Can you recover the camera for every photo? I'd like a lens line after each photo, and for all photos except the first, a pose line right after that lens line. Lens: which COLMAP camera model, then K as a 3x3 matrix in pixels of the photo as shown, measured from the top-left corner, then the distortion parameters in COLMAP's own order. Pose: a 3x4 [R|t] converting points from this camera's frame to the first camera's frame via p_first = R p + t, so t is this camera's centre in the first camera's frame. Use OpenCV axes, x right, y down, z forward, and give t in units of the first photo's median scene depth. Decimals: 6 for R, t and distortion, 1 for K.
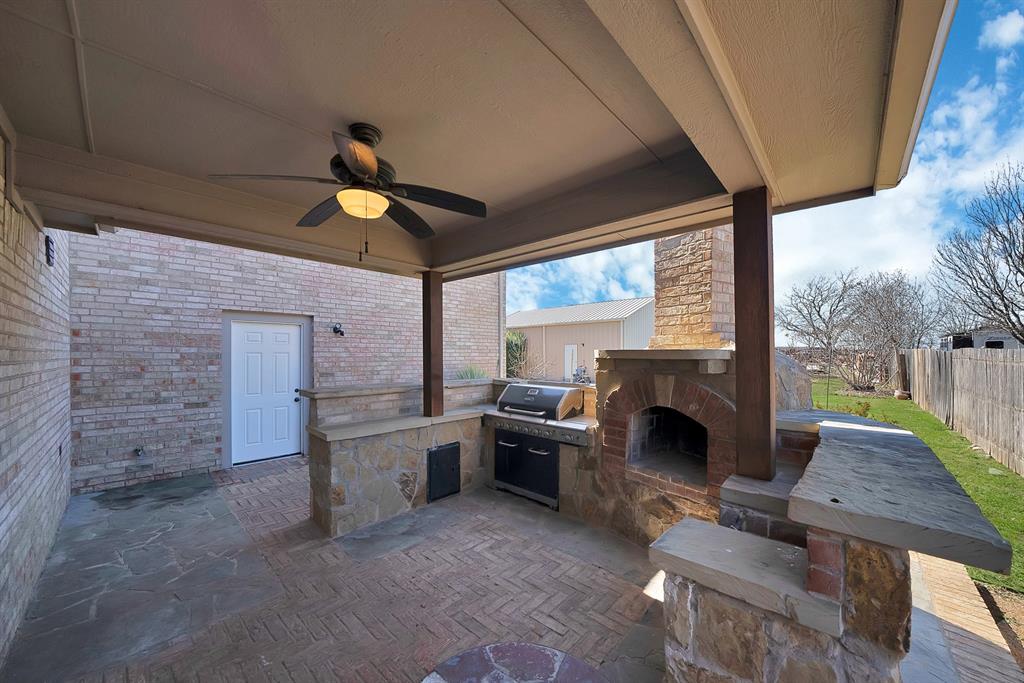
lens RADIAL K [[373.1, 0, 508.6], [0, 373.1, 349.8], [0, 0, 1]] dist [-0.014351, 0.000380]
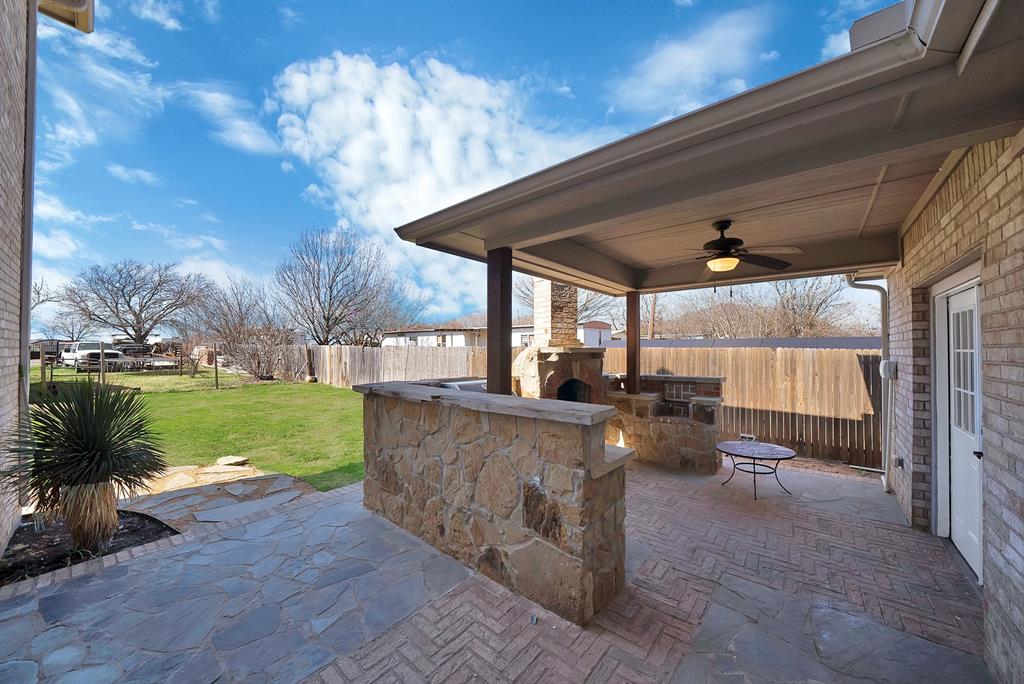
lens RADIAL K [[373.1, 0, 506.2], [0, 373.1, 344.3], [0, 0, 1]] dist [-0.014351, 0.000380]
pose [[-0.064804, 0.014156, 0.997798, -1.207903], [-0.014180, 0.999785, -0.015105, 0.012786], [-0.997797, -0.015128, -0.064589, 1.258816]]
